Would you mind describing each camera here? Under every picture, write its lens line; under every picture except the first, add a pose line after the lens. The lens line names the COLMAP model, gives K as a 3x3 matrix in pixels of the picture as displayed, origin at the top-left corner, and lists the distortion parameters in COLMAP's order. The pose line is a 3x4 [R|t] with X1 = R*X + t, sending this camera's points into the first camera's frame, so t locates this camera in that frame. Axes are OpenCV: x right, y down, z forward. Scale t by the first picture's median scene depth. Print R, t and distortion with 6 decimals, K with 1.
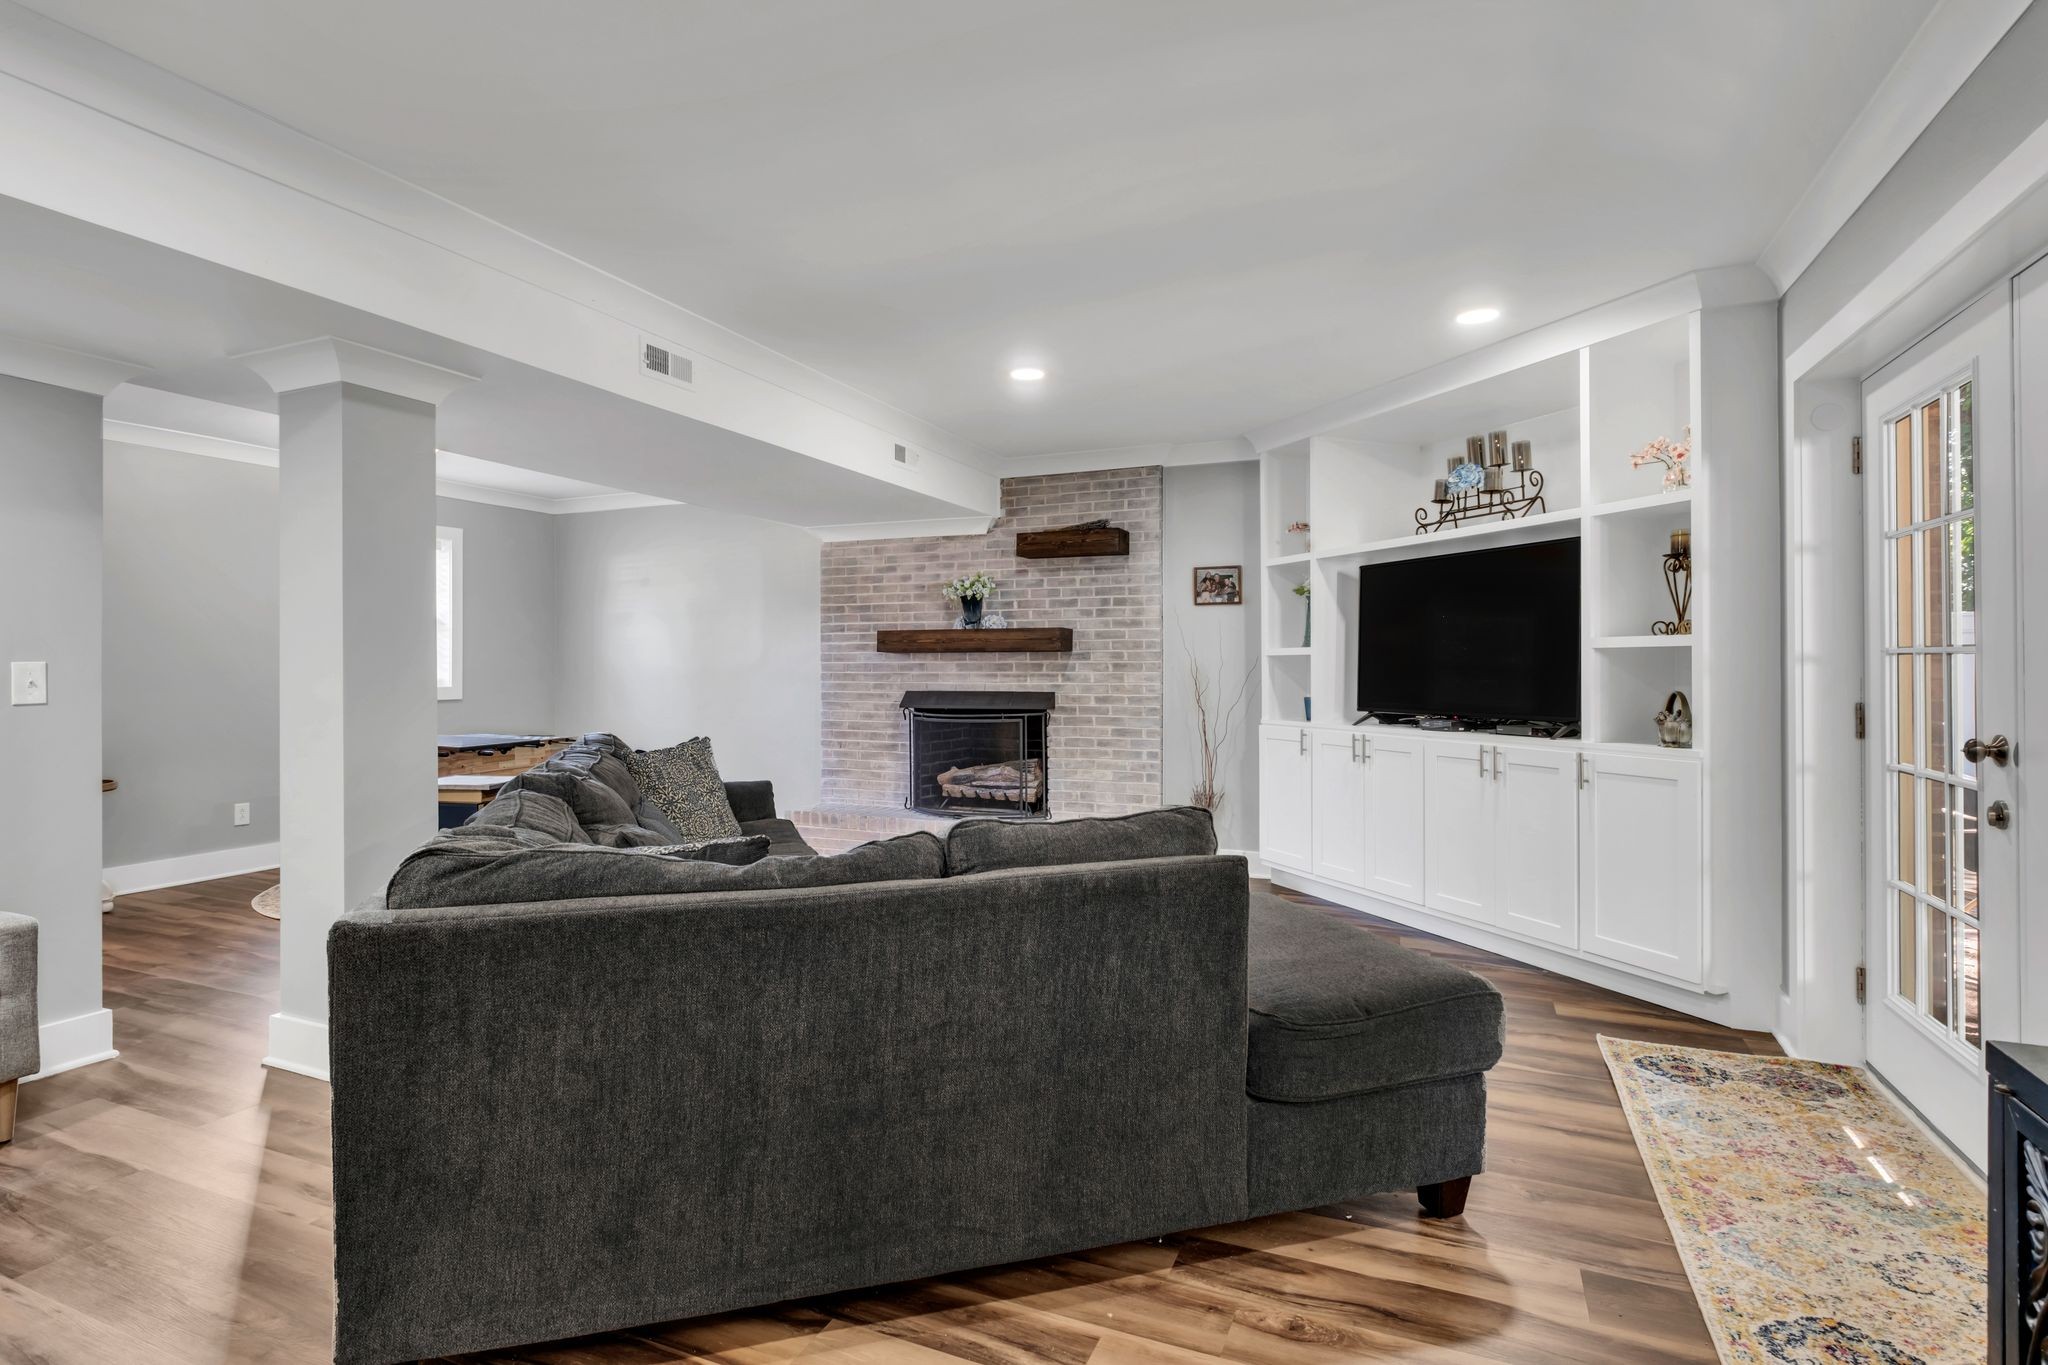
lens RADIAL K [[1001.3, 0, 1023.6], [0, 1001.3, 676.7], [0, 0, 1]] dist [0.001231, 0.000061]
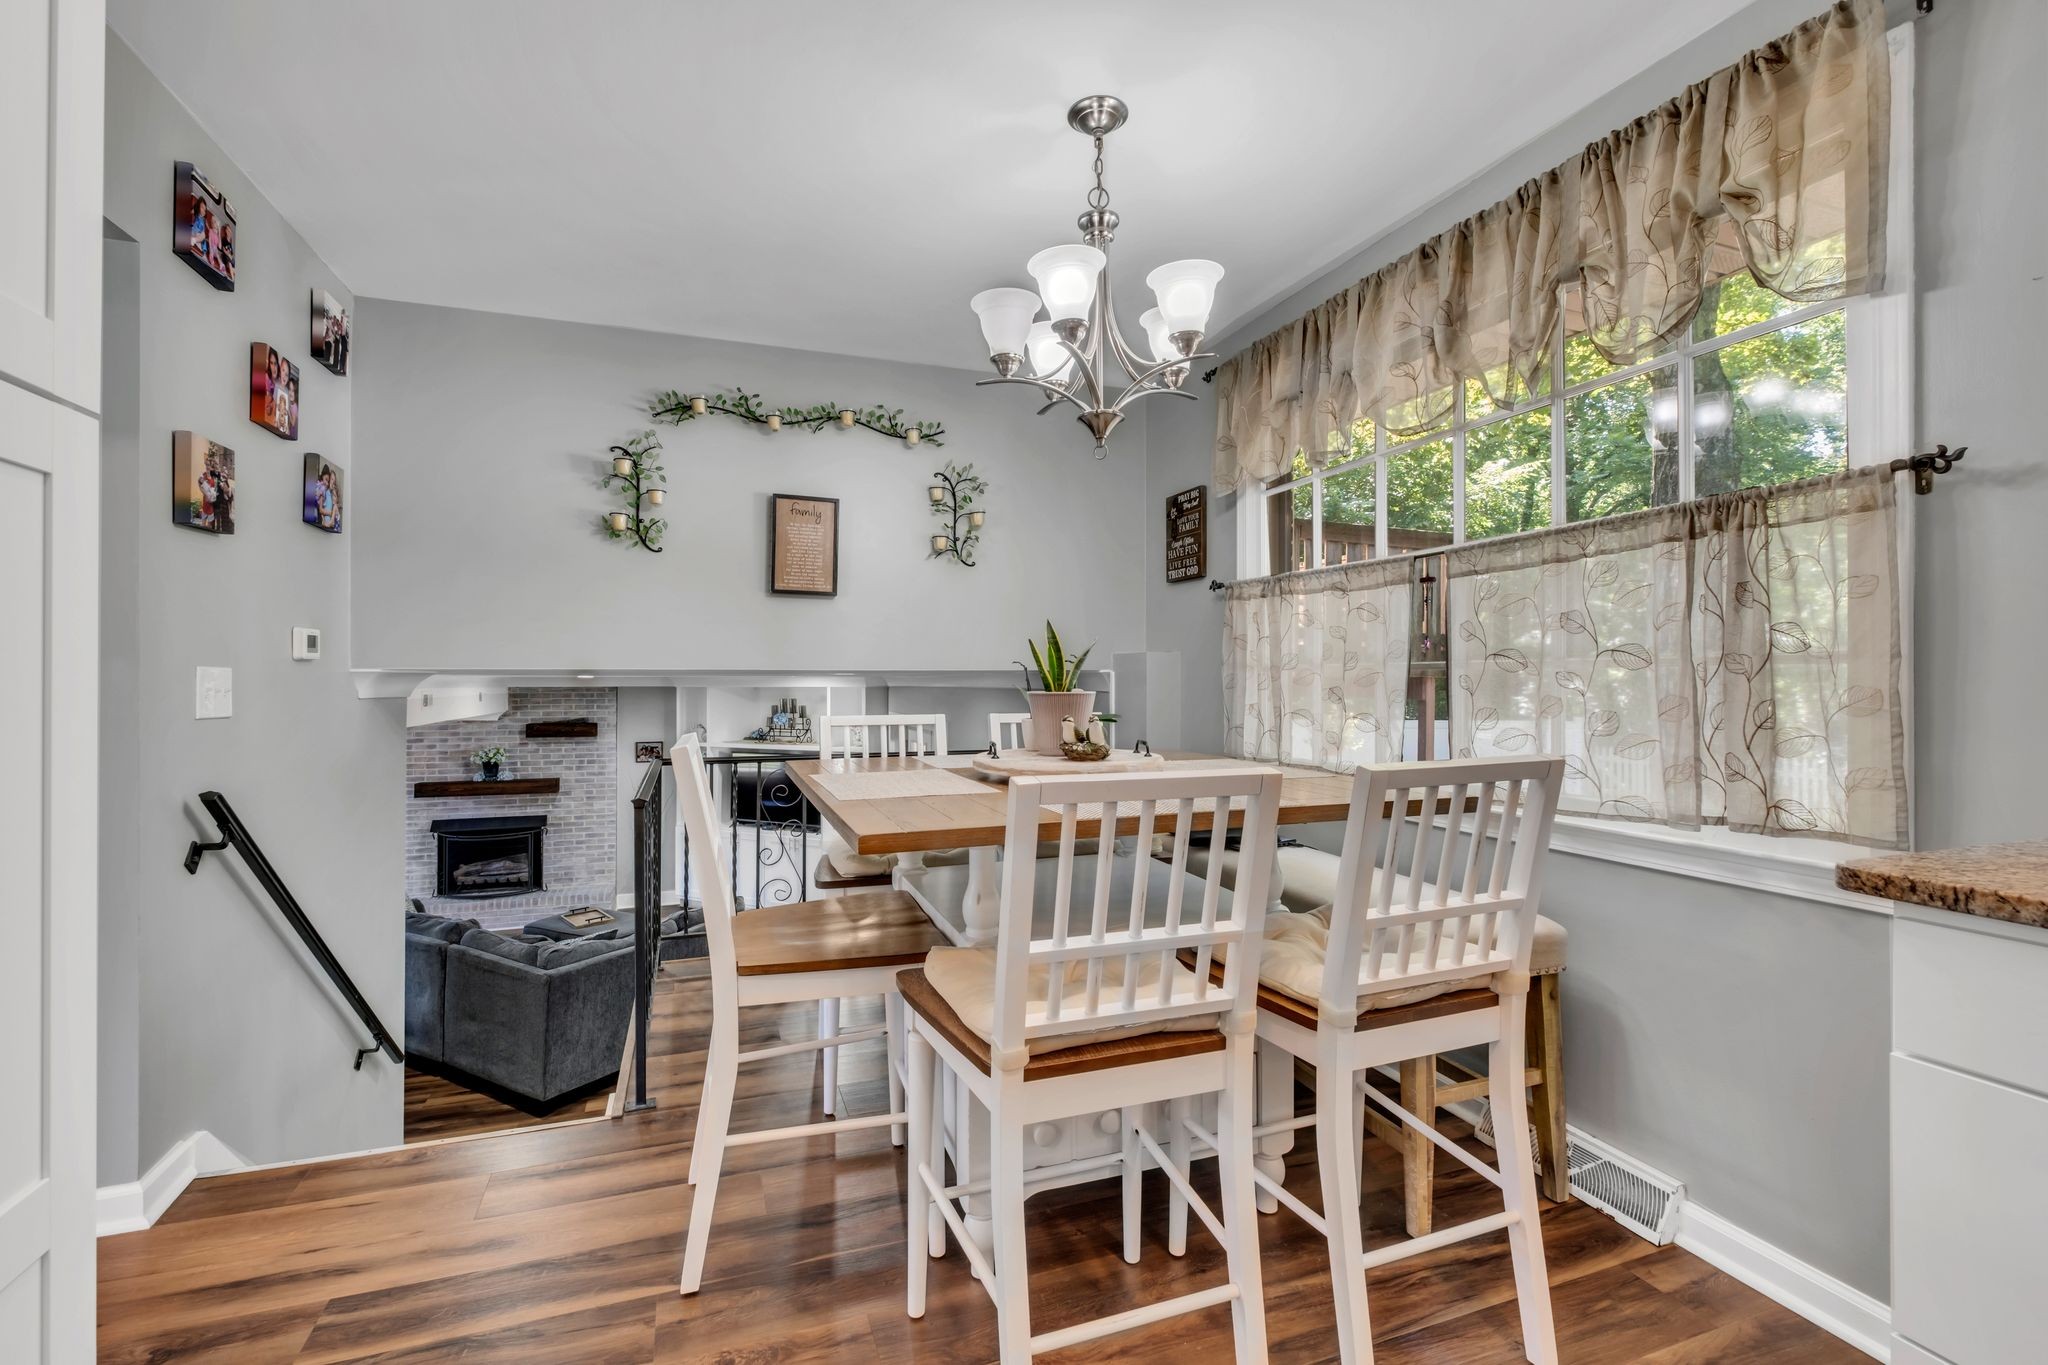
lens RADIAL K [[915.6, 0, 1022.5], [0, 915.6, 676.4], [0, 0, 1]] dist [-0.000585, -0.000062]
pose [[0.720768, 0.005046, 0.693158, -0.464434], [-0.004979, 0.999985, -0.002103, -0.220476], [-0.693158, -0.001935, 0.720783, -0.681420]]
